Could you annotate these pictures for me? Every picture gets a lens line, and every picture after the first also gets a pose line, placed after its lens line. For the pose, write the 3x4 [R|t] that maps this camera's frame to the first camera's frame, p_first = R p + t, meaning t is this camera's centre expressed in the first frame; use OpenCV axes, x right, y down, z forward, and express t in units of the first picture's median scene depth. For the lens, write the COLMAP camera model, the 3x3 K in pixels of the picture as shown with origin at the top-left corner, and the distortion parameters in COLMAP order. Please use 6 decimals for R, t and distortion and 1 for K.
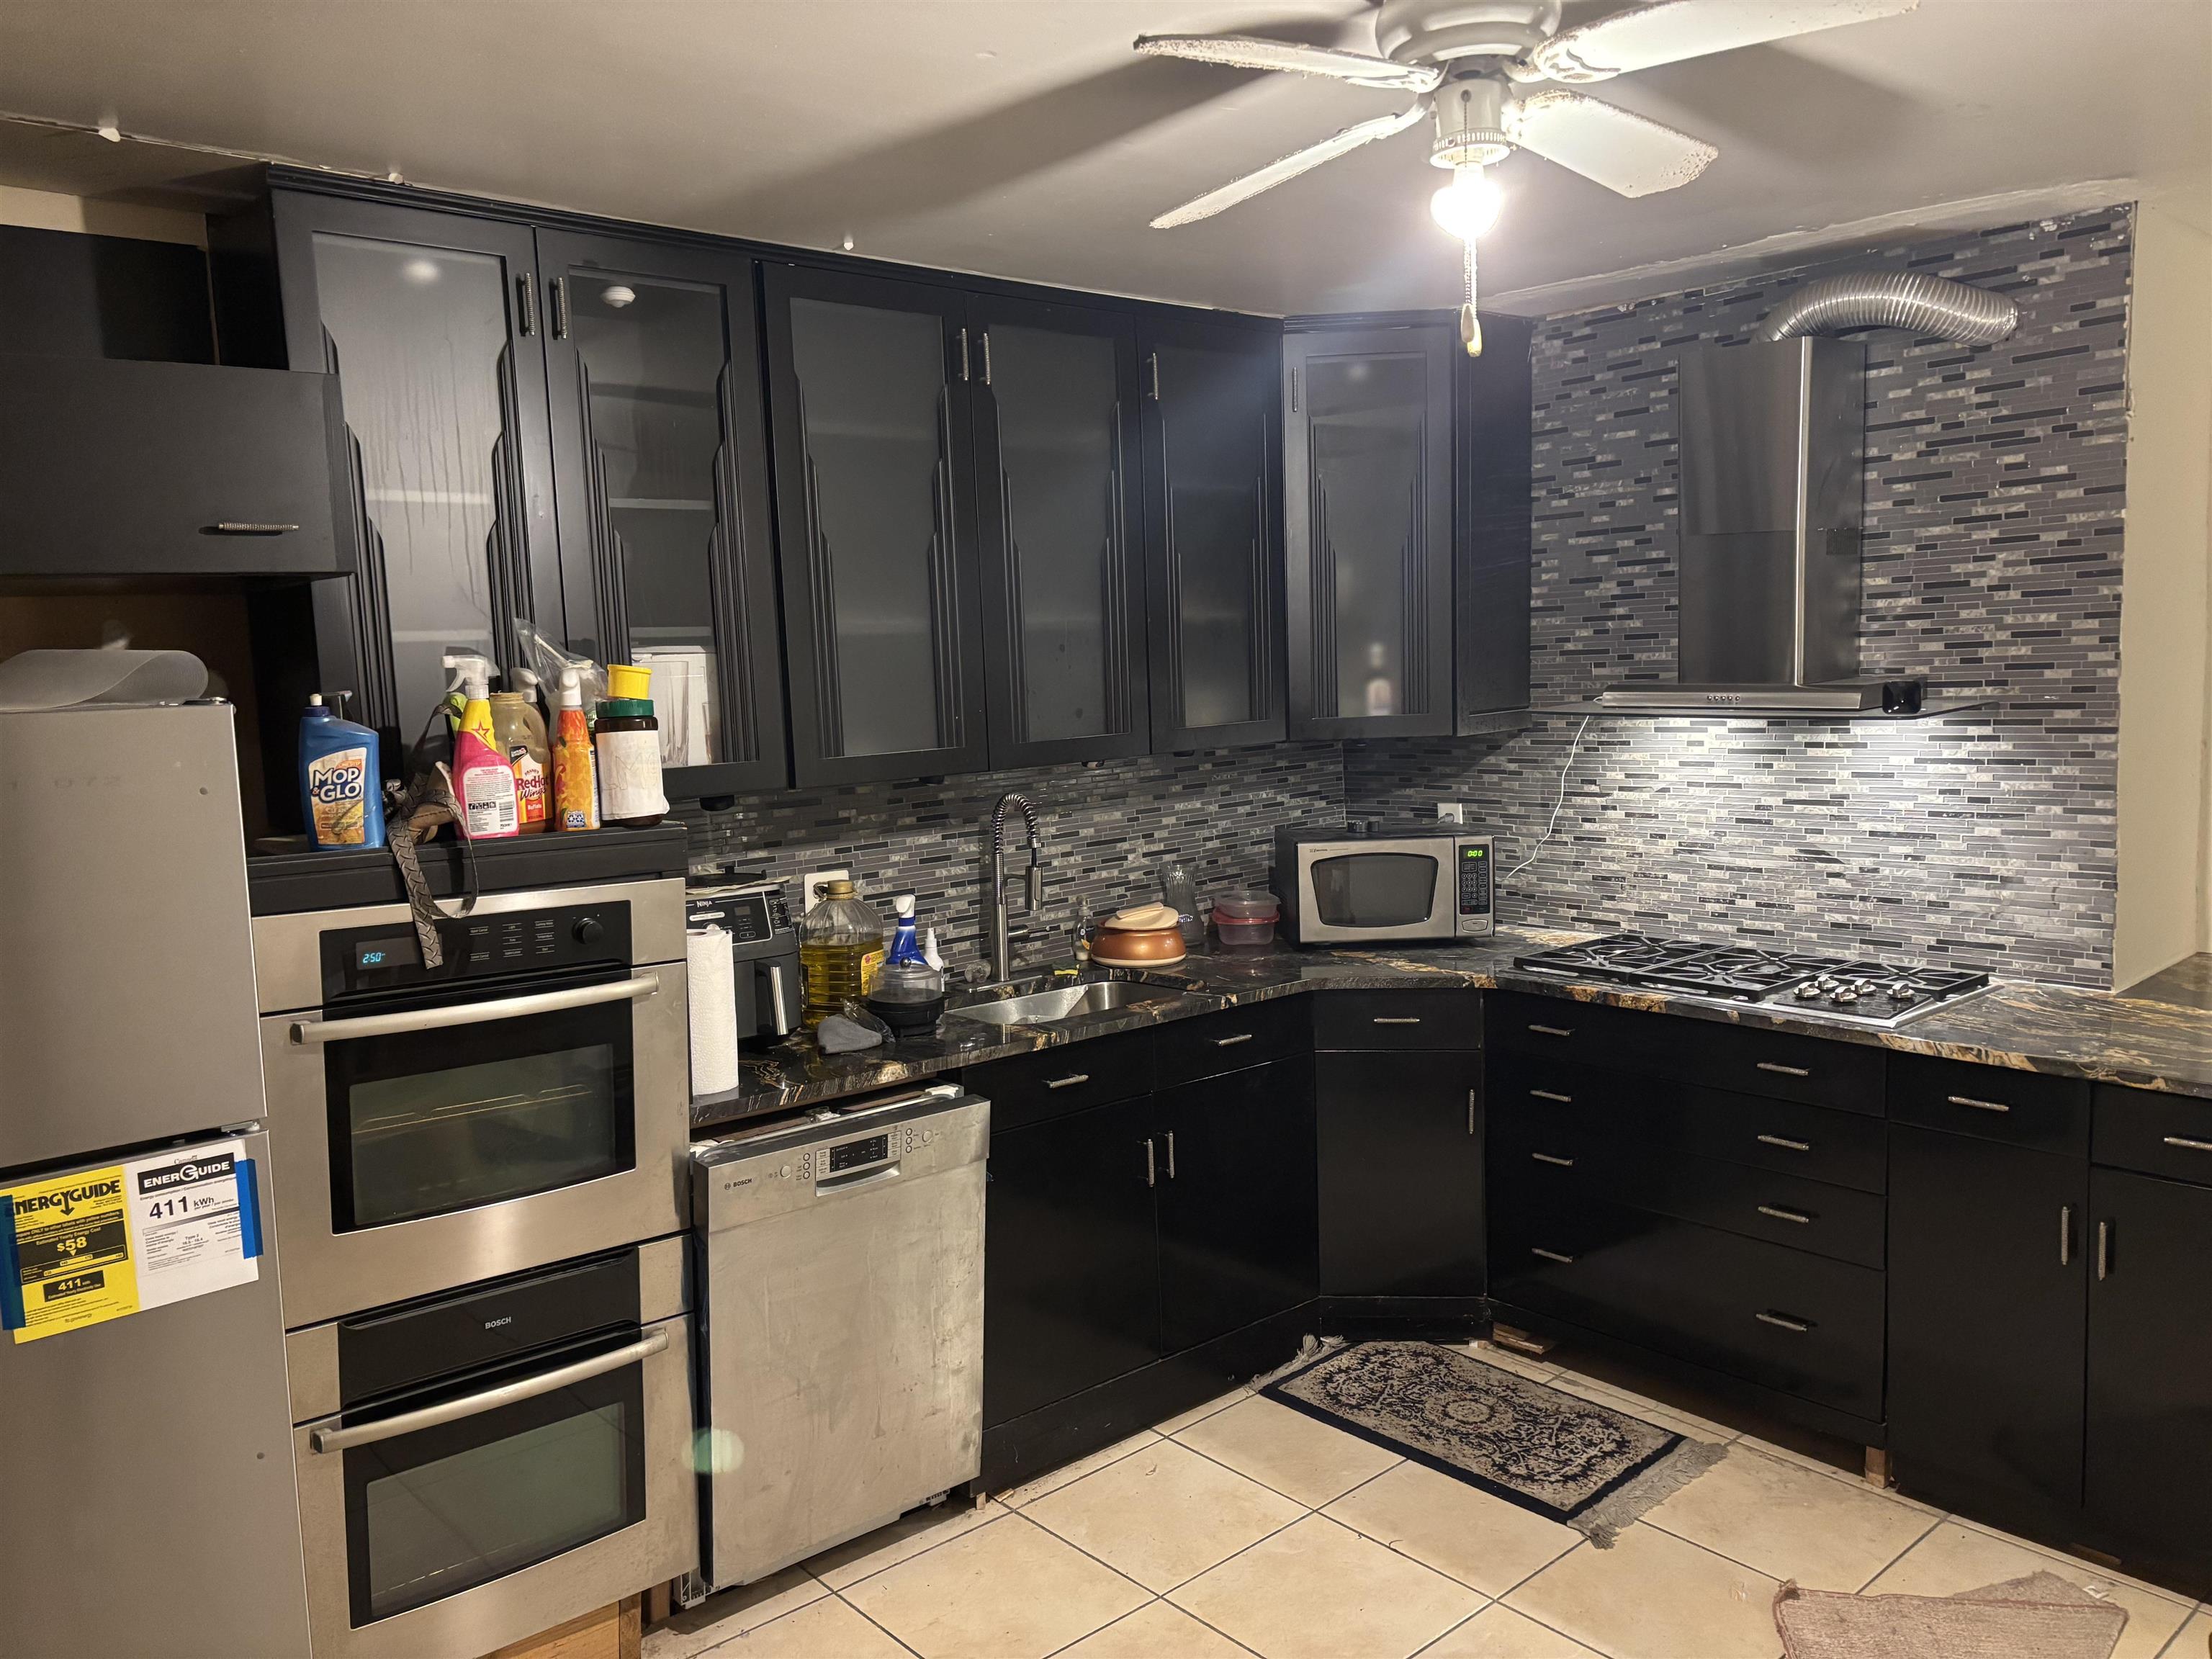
lens RADIAL K [[1662.4, 0, 1108.9], [0, 1662.4, 850.0], [0, 0, 1]] dist [-0.003322, 0.073819]
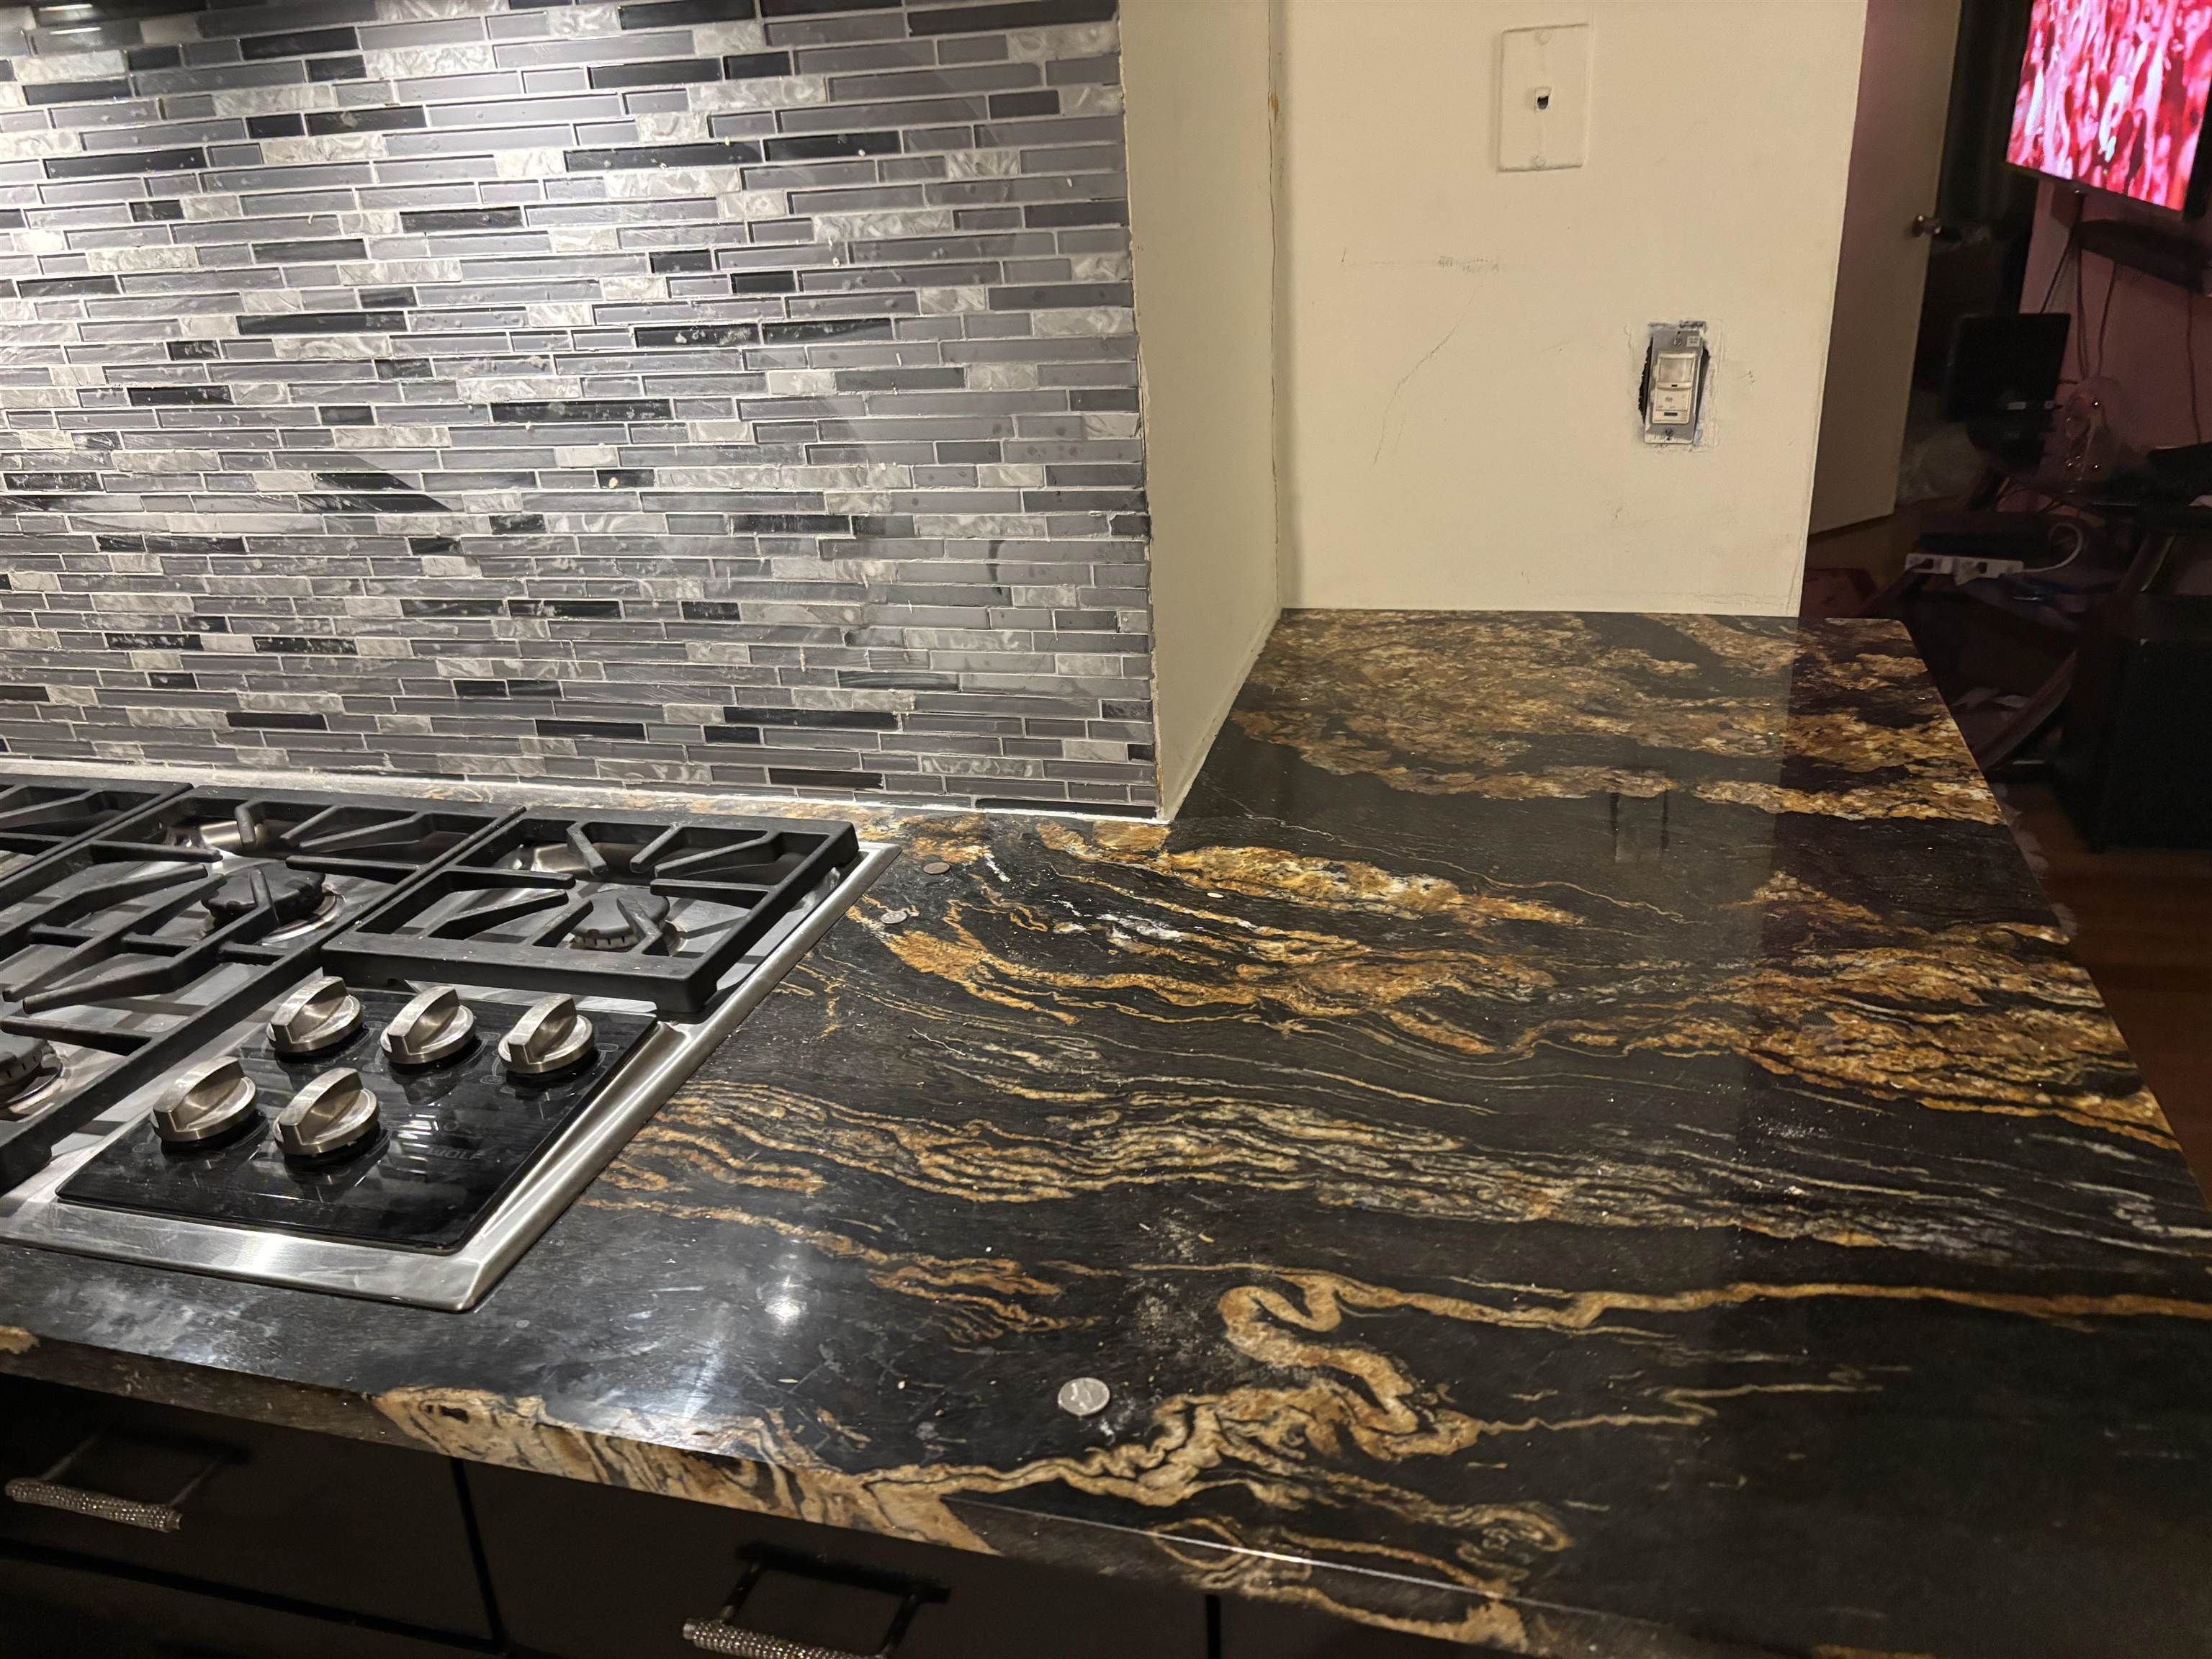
lens RADIAL K [[1677.8, 0, 1110.8], [0, 1677.8, 821.6], [0, 0, 1]] dist [0.060674, -0.064998]
pose [[0.837123, -0.221656, 0.500094, 0.385352], [0.088585, 0.957088, 0.275925, -0.014155], [-0.539794, -0.186683, 0.820836, 0.668013]]
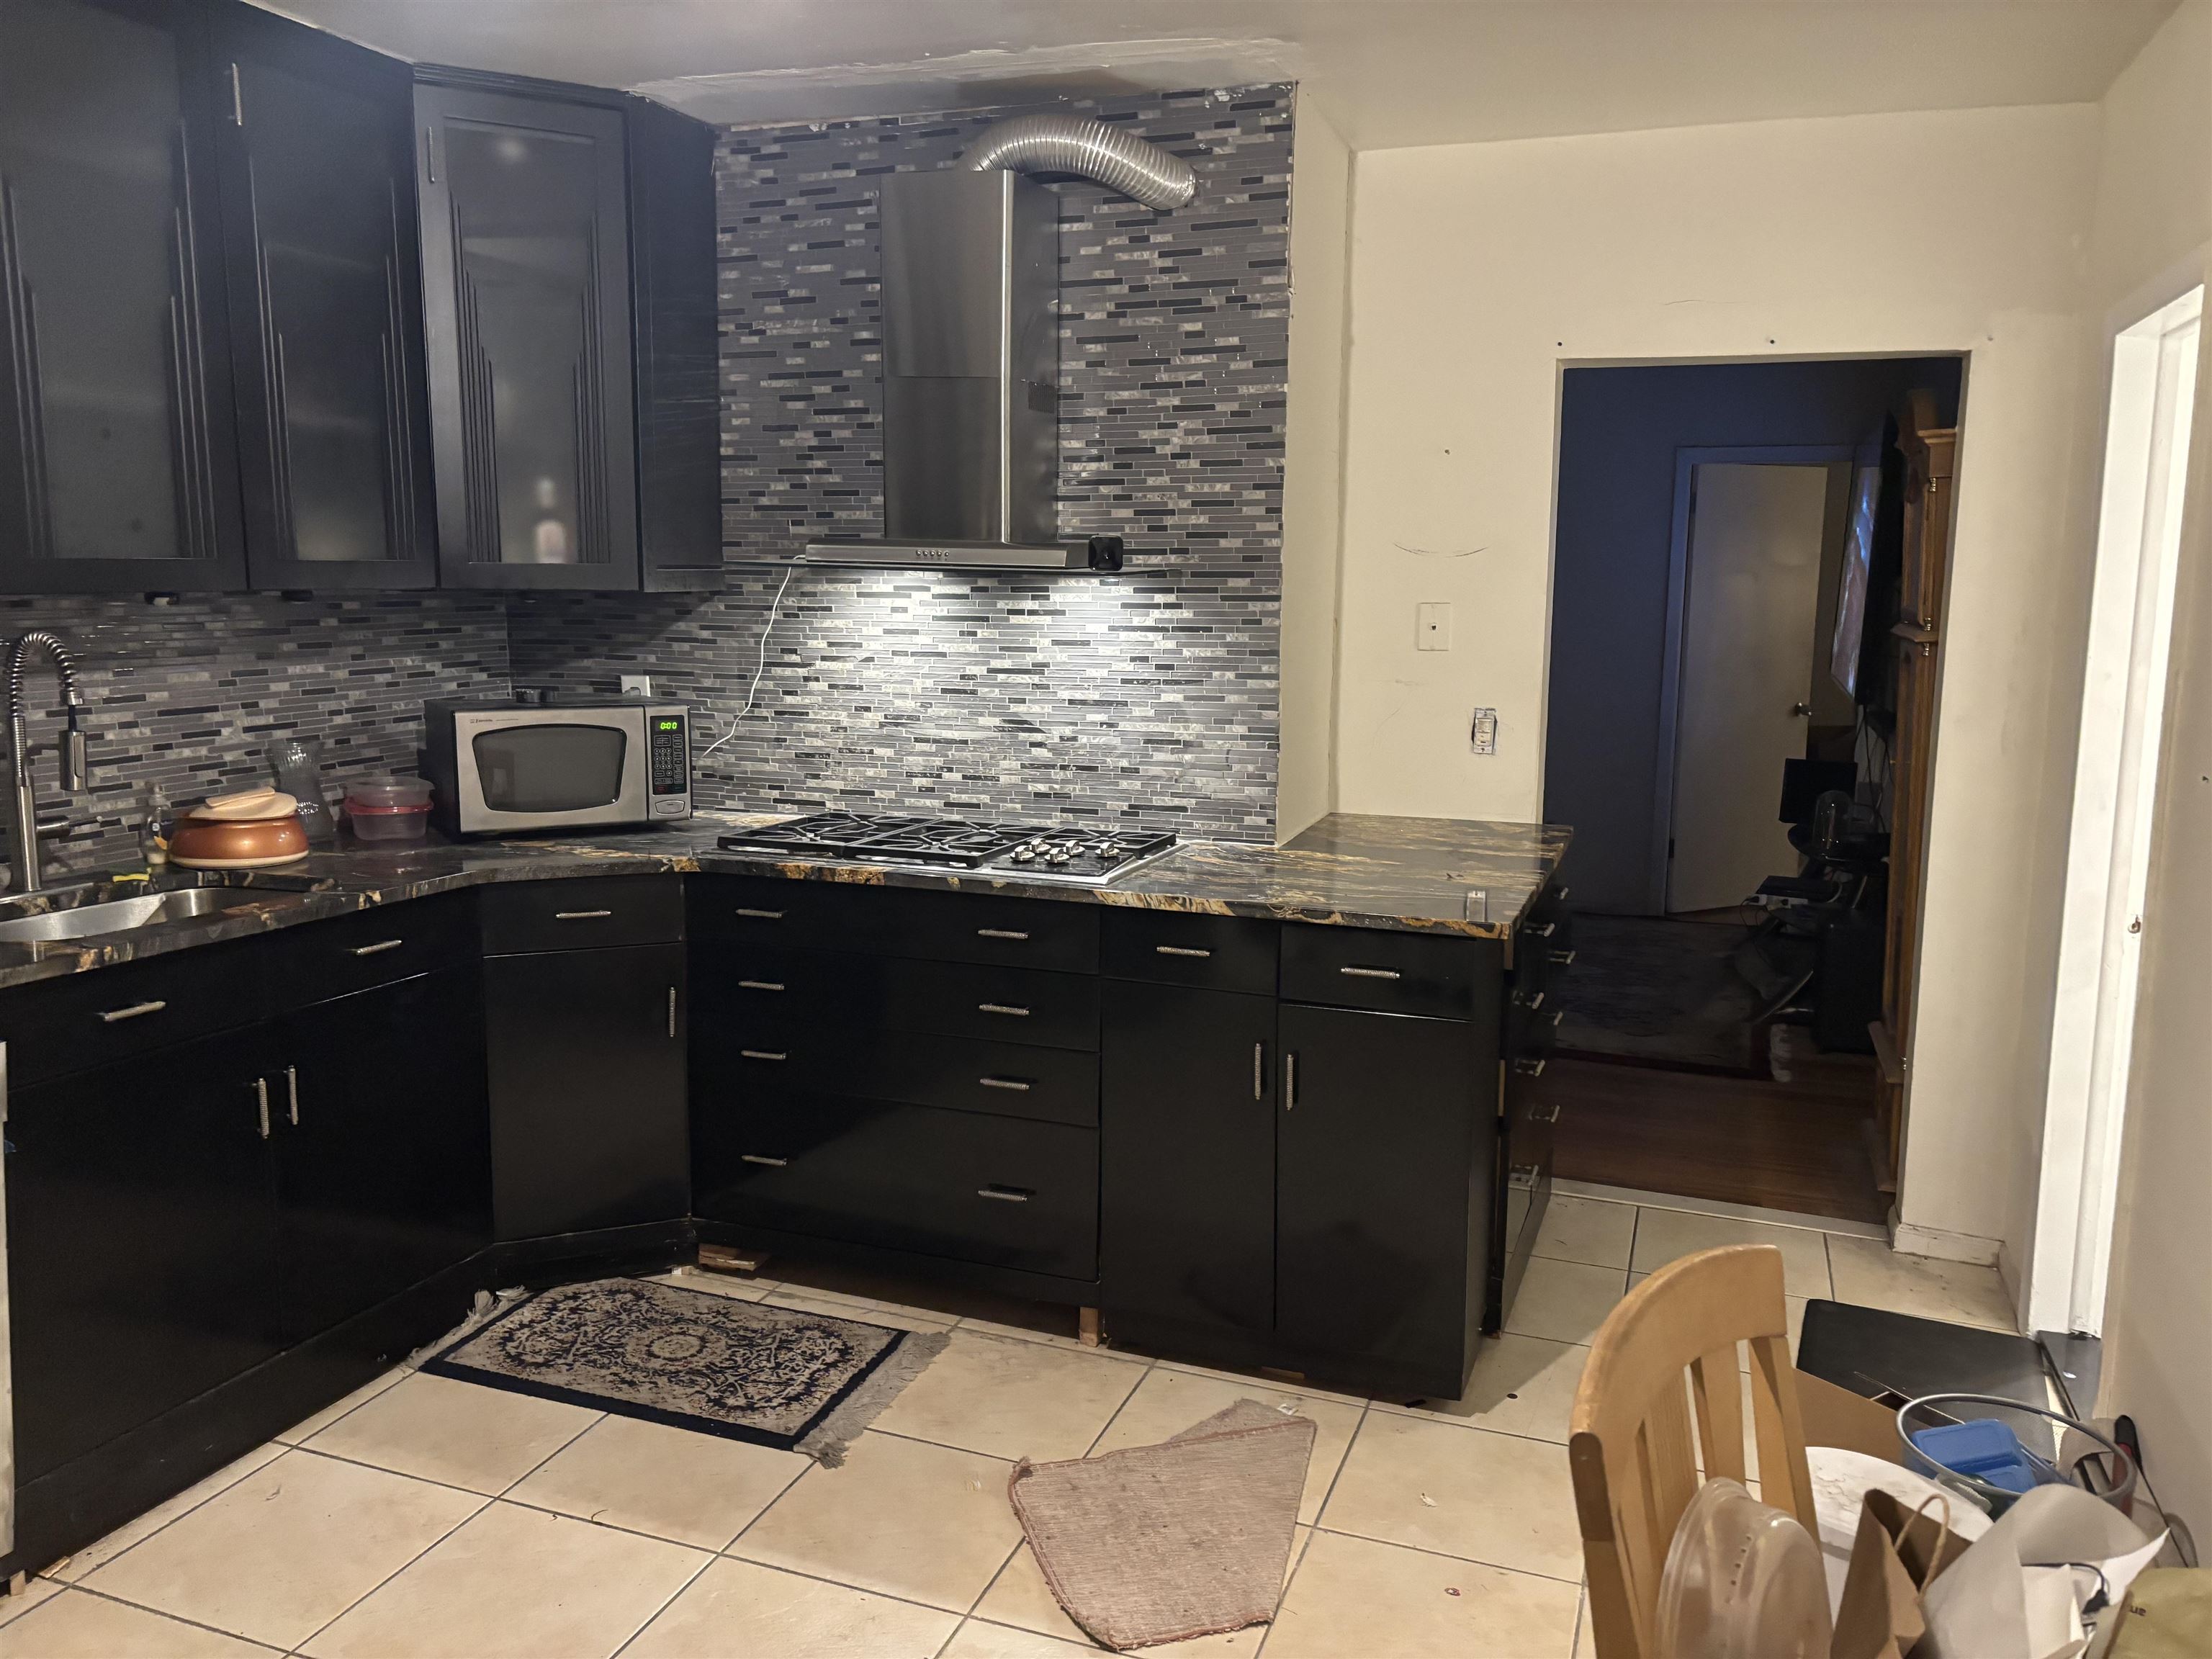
lens RADIAL K [[1661.5, 0, 1113.8], [0, 1661.5, 834.1], [0, 0, 1]] dist [0.048942, -0.048128]
pose [[0.882777, -0.030587, 0.468795, 0.011394], [0.013980, 0.999147, 0.038866, 0.032037], [-0.469583, -0.027756, 0.882452, 0.108710]]
